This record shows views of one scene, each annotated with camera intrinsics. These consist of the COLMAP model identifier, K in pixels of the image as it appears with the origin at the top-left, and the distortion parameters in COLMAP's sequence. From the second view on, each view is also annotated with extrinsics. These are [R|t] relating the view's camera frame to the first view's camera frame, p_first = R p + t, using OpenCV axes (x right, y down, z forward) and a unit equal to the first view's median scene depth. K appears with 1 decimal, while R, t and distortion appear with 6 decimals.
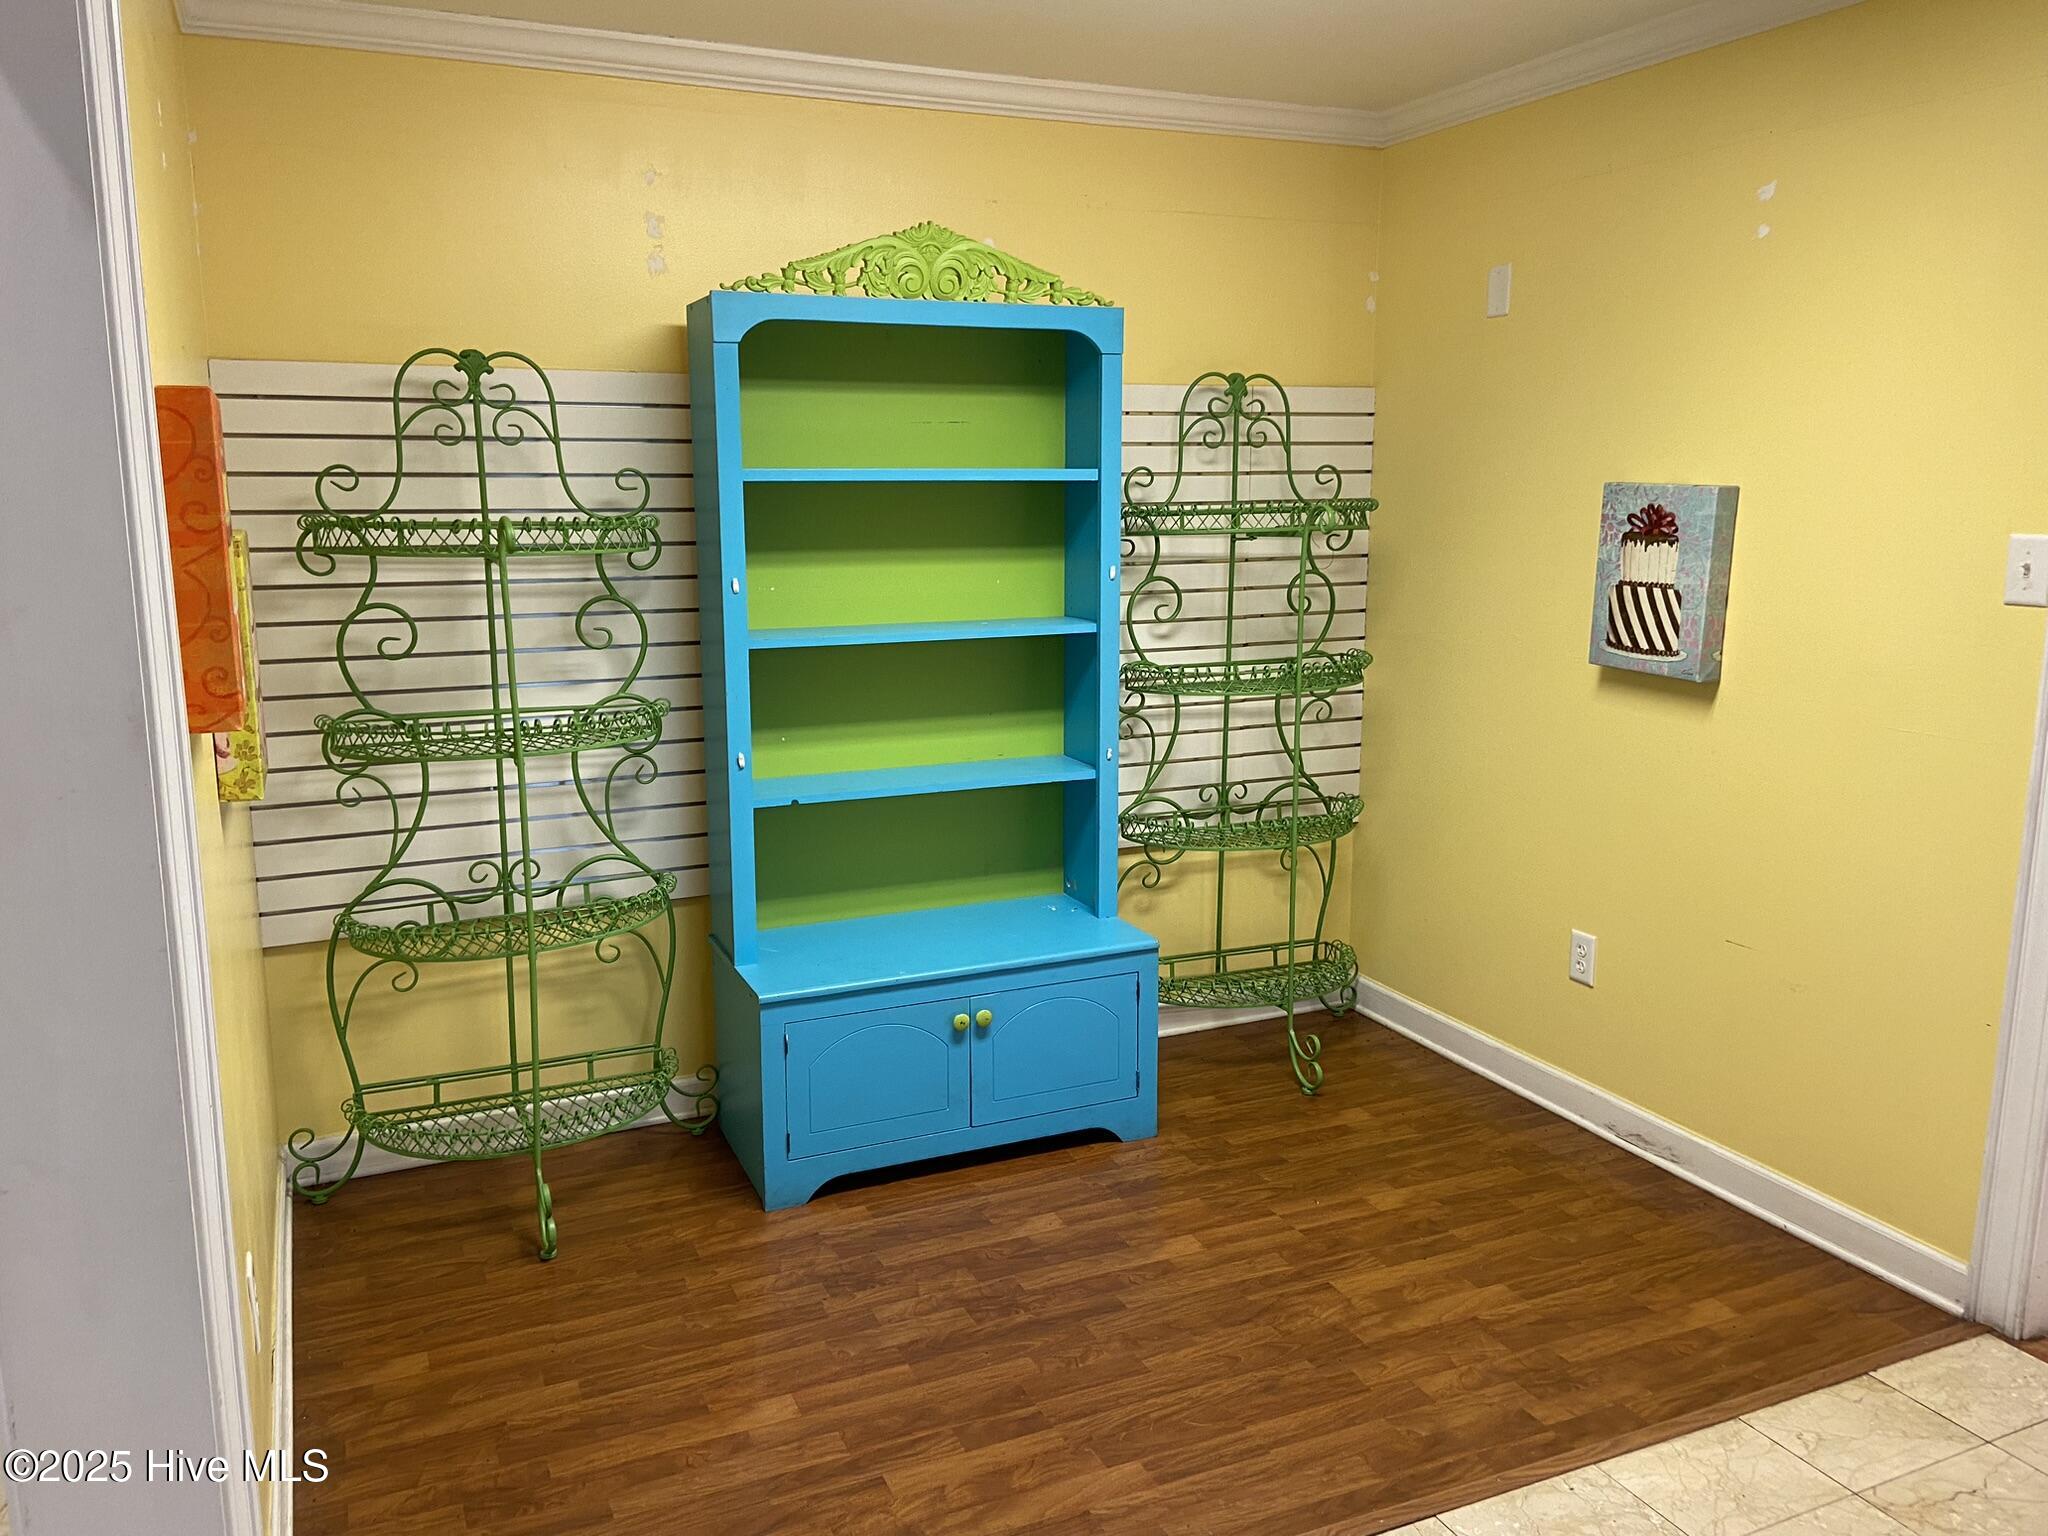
lens RADIAL K [[1537.6, 0, 972.7], [0, 1537.6, 760.4], [0, 0, 1]] dist [0.058356, -0.080029]
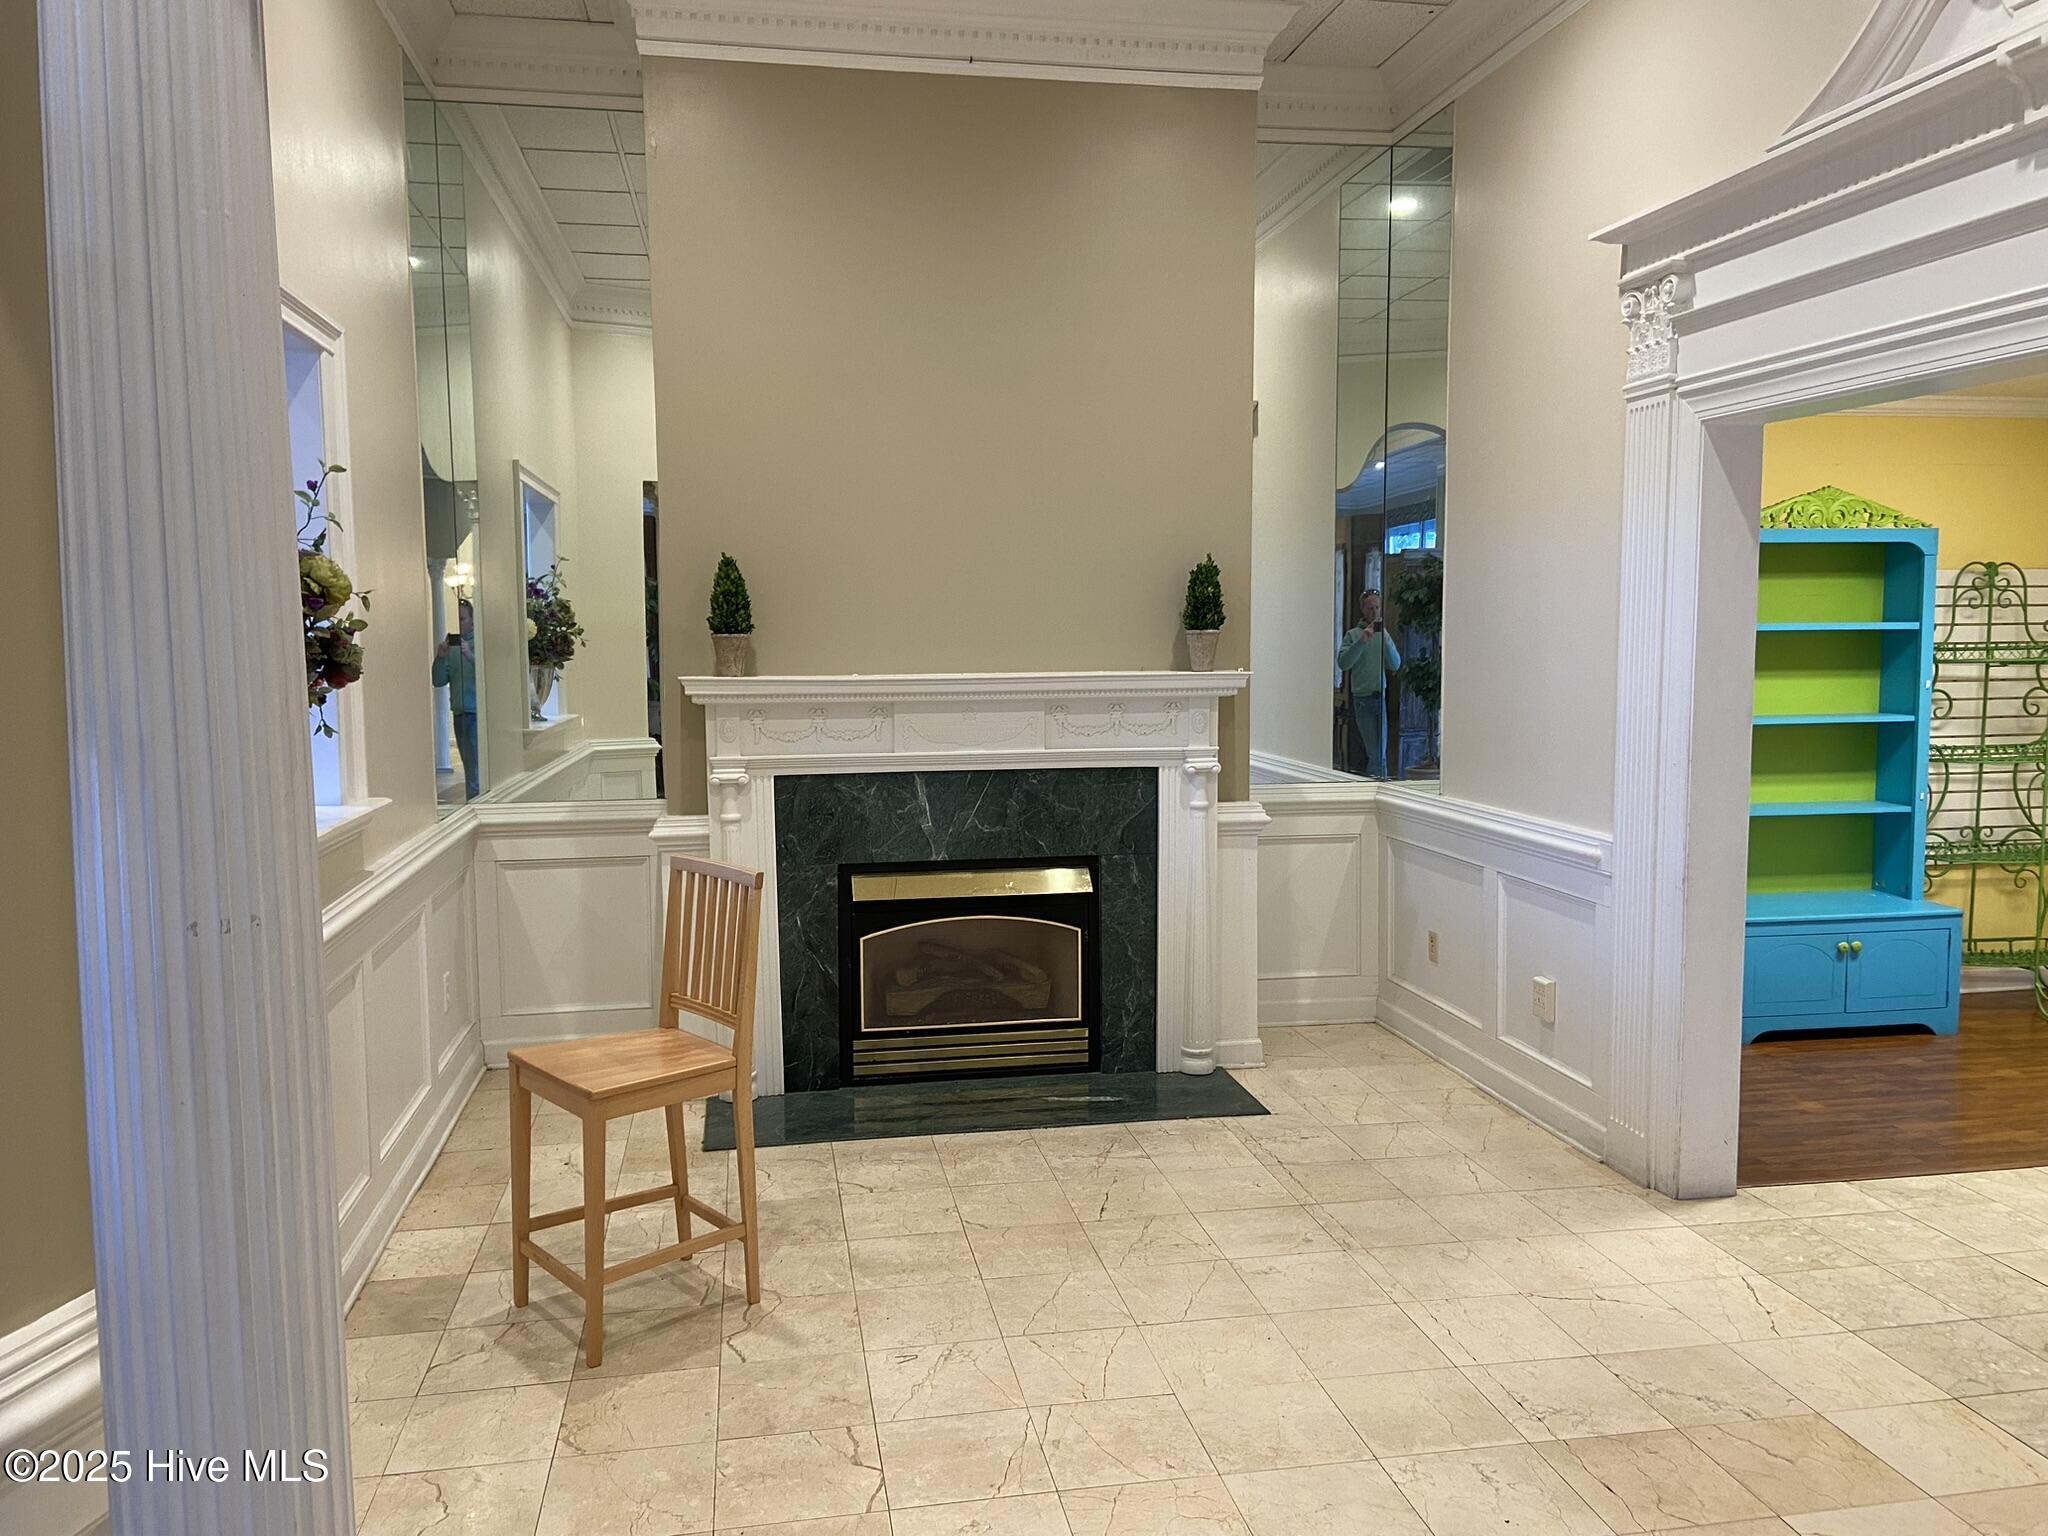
lens RADIAL K [[1537.6, 0, 1018.6], [0, 1537.6, 760.8], [0, 0, 1]] dist [0.058356, -0.080029]
pose [[0.969778, 0.021995, -0.242997, -0.392653], [-0.042729, 0.995847, -0.080388, 0.117279], [0.240220, 0.088341, 0.966690, -0.729160]]
